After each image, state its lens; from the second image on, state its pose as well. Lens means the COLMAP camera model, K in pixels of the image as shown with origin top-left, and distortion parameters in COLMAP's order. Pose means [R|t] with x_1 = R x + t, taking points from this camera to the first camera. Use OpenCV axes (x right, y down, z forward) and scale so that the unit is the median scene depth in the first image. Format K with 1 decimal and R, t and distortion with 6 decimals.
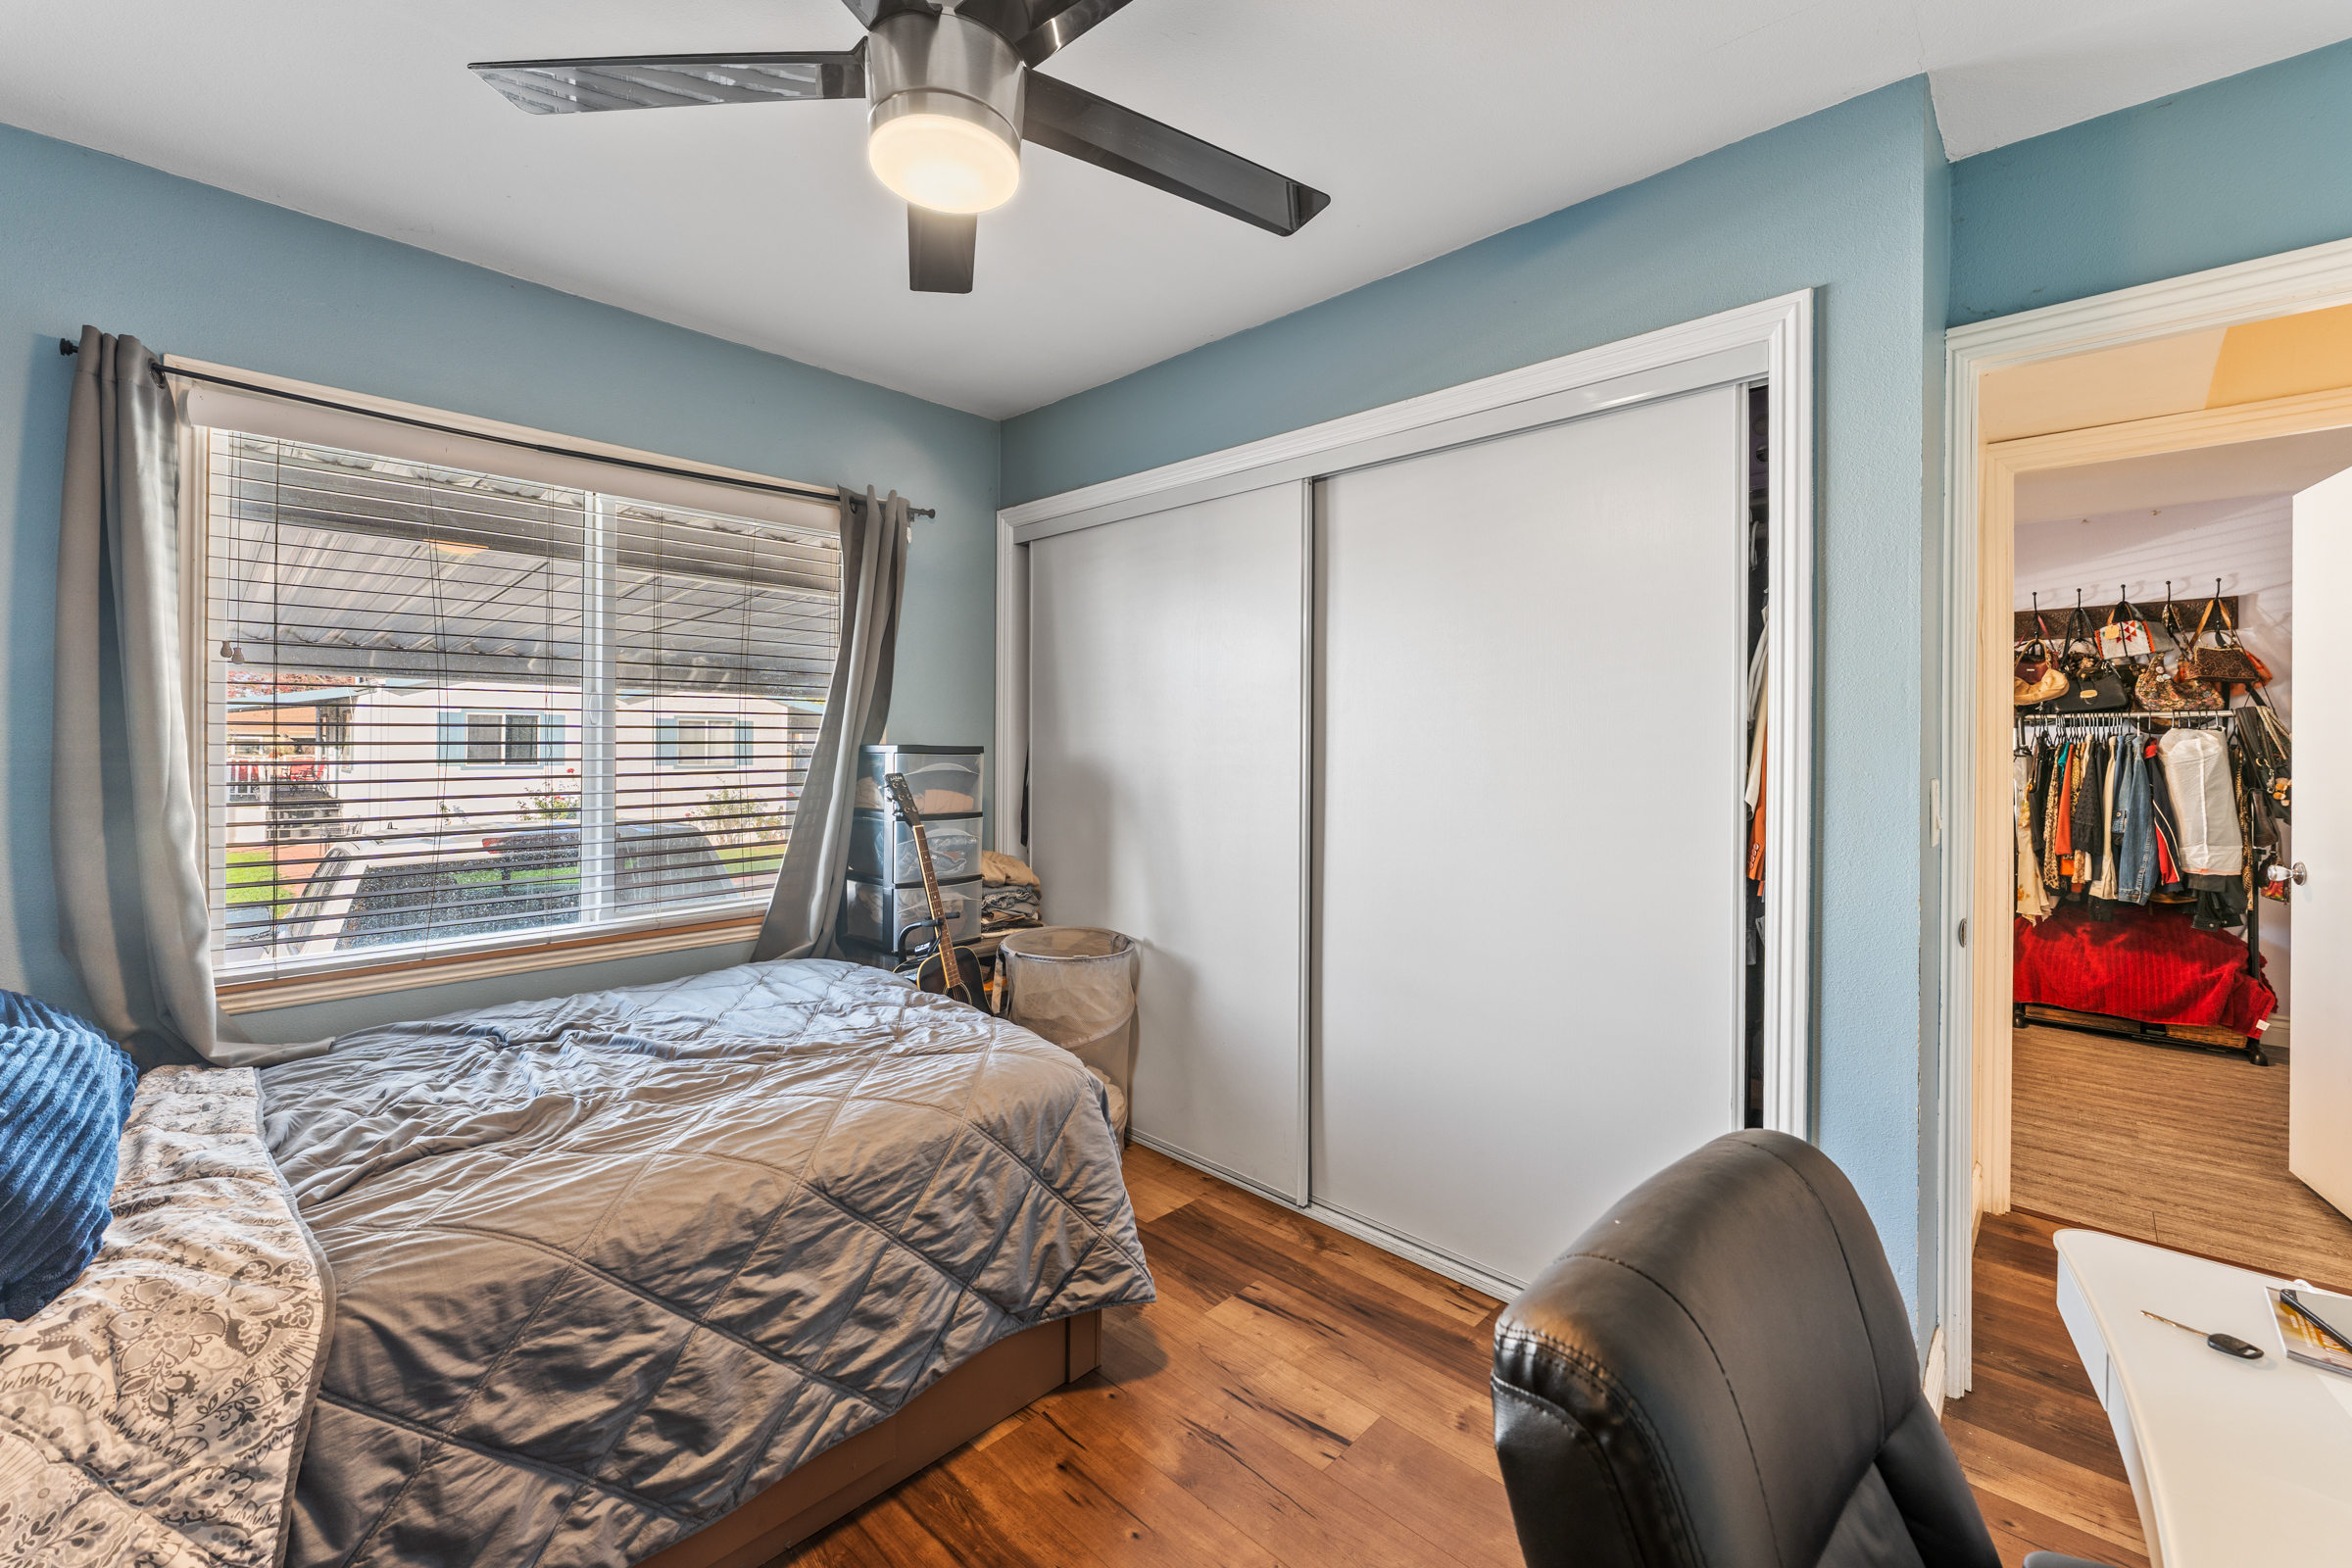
lens RADIAL K [[950.3, 0, 1177.8], [0, 950.3, 774.2], [0, 0, 1]] dist [-0.003035, 0.000385]
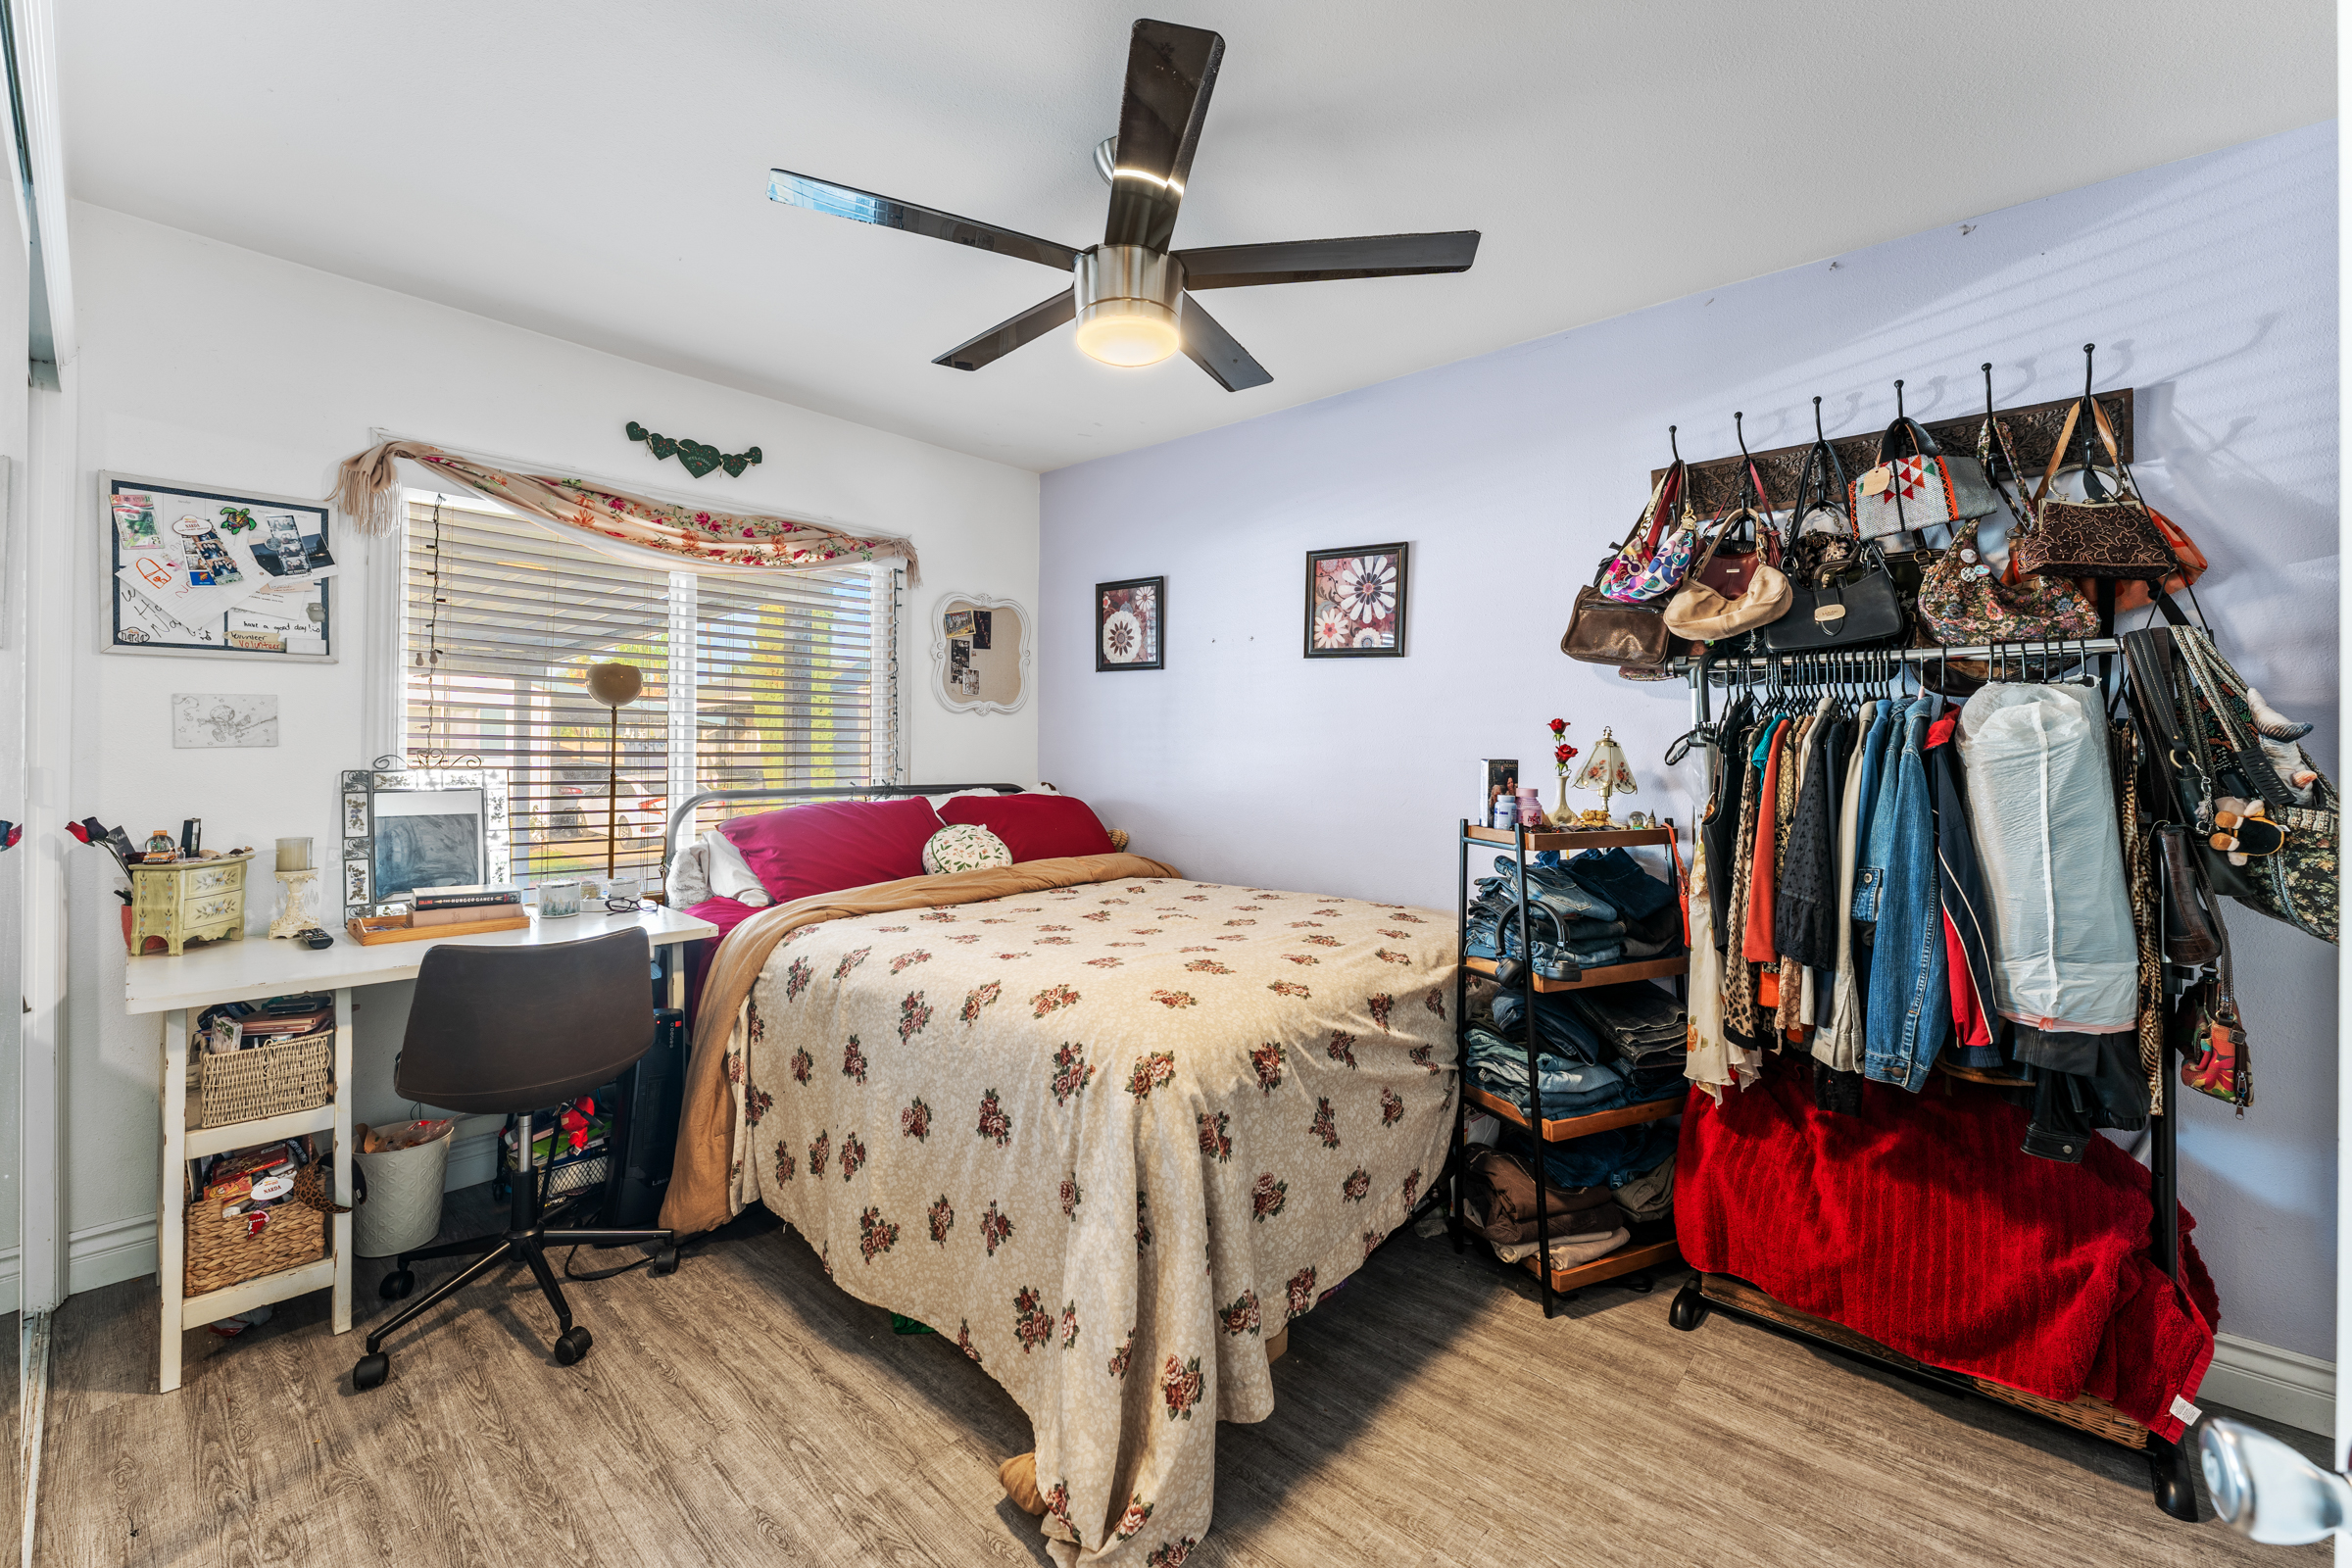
lens RADIAL K [[950.3, 0, 1173.9], [0, 950.3, 773.3], [0, 0, 1]] dist [-0.003035, 0.000385]
pose [[0.999336, 0.001211, 0.036422, 0.648196], [-0.001183, 0.999999, -0.000802, -0.004806], [-0.036423, 0.000758, 0.999336, 0.567036]]
